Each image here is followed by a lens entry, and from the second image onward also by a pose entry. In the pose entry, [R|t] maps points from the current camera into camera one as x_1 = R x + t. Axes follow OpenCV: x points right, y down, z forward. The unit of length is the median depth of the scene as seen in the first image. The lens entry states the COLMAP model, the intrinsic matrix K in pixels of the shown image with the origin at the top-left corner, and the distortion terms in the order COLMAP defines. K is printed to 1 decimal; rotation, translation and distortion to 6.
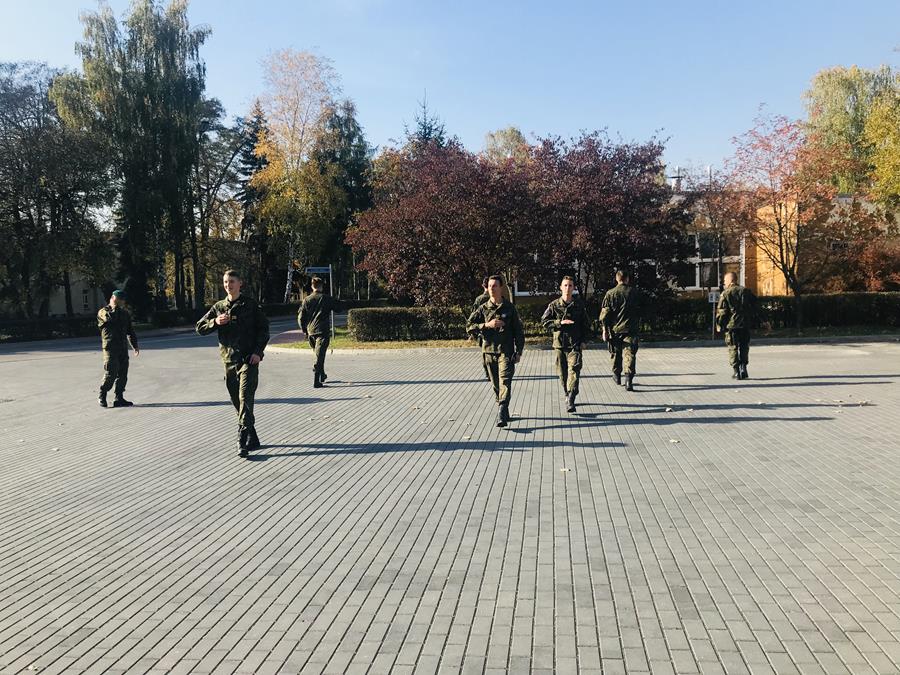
lens RADIAL K [[734.1, 0, 423.4], [0, 734.1, 341.2], [0, 0, 1]] dist [0.011264, 0.010083]
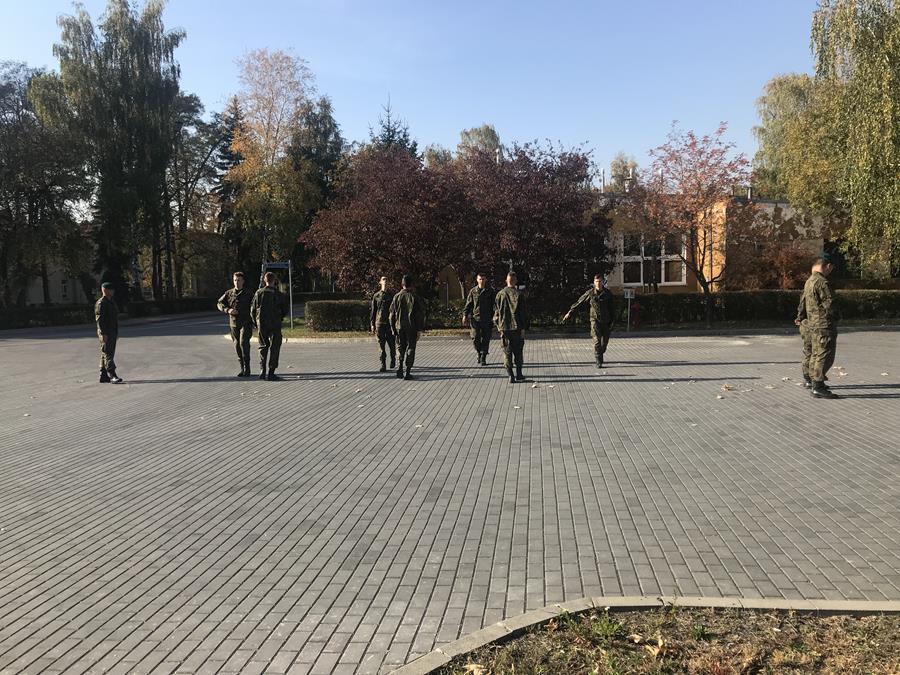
lens RADIAL K [[733.3, 0, 434.9], [0, 733.3, 337.0], [0, 0, 1]] dist [0.011028, 0.008419]
pose [[0.999404, 0.005972, 0.034000, 0.034798], [-0.006144, 0.999969, 0.004953, 0.001596], [-0.033969, -0.005159, 0.999410, -0.062690]]
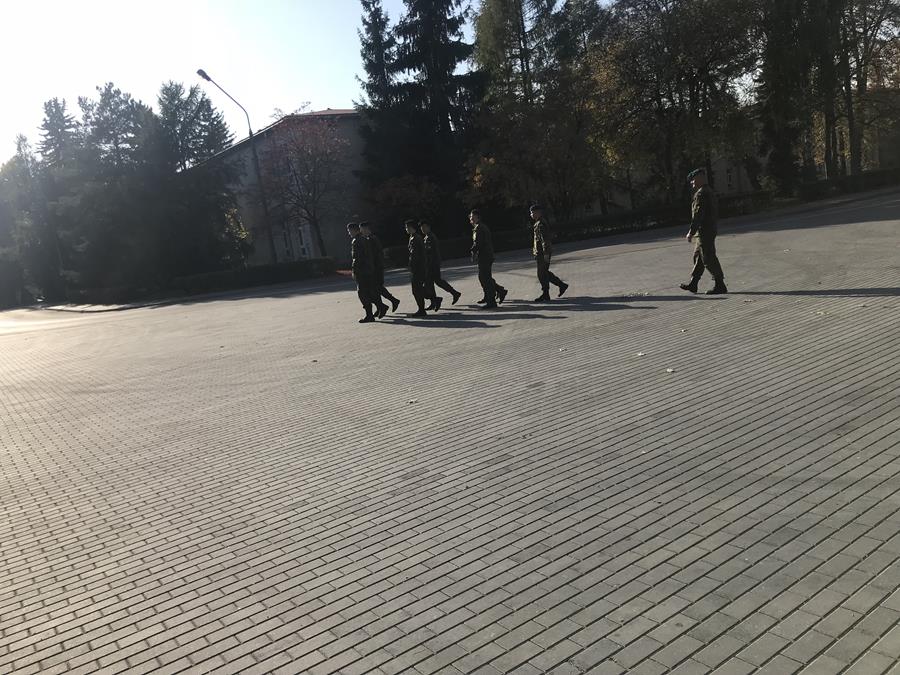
lens RADIAL K [[714.1, 0, 449.6], [0, 714.1, 333.5], [0, 0, 1]] dist [0.033573, -0.062093]
pose [[0.692678, 0.044612, -0.719866, -0.027454], [0.069971, 0.989221, 0.128633, -0.002293], [0.717845, -0.139471, 0.682090, 0.077144]]
